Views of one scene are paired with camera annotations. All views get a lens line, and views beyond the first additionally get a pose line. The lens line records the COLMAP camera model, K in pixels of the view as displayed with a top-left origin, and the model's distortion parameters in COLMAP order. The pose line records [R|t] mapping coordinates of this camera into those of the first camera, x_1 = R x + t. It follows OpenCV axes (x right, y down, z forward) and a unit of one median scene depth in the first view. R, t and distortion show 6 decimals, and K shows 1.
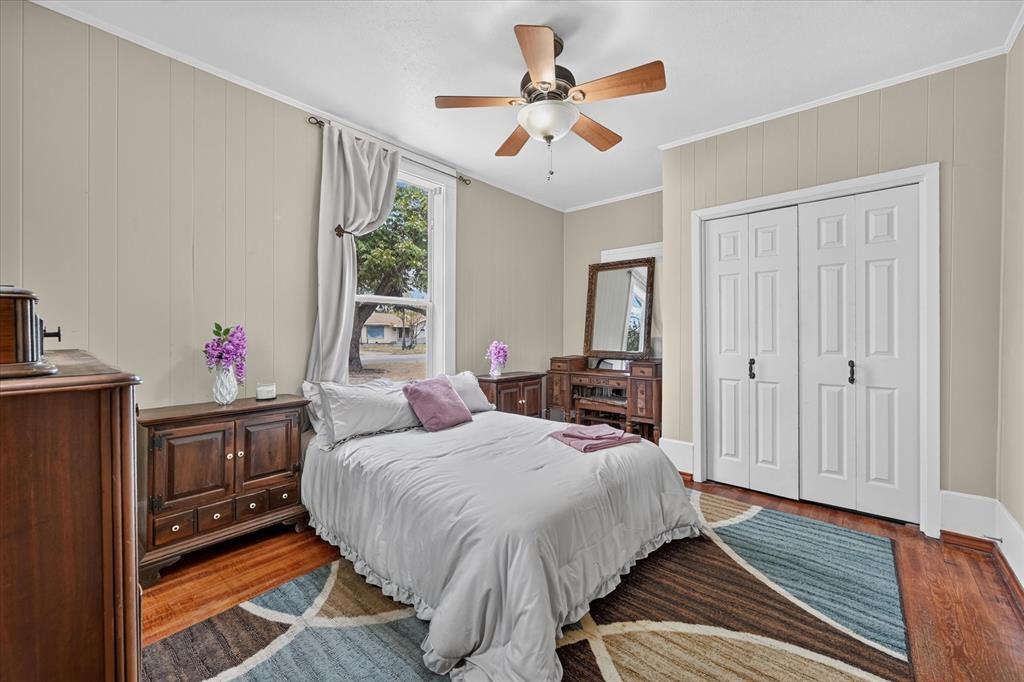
lens RADIAL K [[409.3, 0, 508.1], [0, 409.3, 323.8], [0, 0, 1]] dist [0.002277, 0.000075]
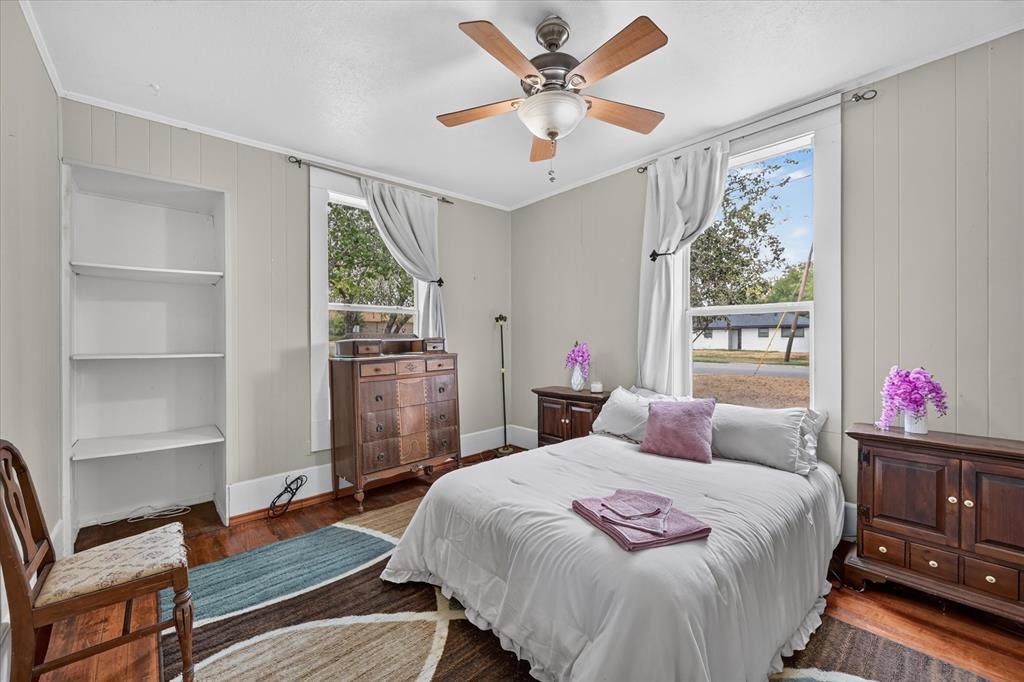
lens RADIAL K [[410.1, 0, 512.0], [0, 410.1, 341.0], [0, 0, 1]] dist [0.001682, 0.000120]
pose [[-0.116522, 0.002493, -0.993185, 1.289612], [0.009156, 0.999957, 0.001436, -0.000745], [0.993146, -0.008926, -0.116540, 1.314744]]
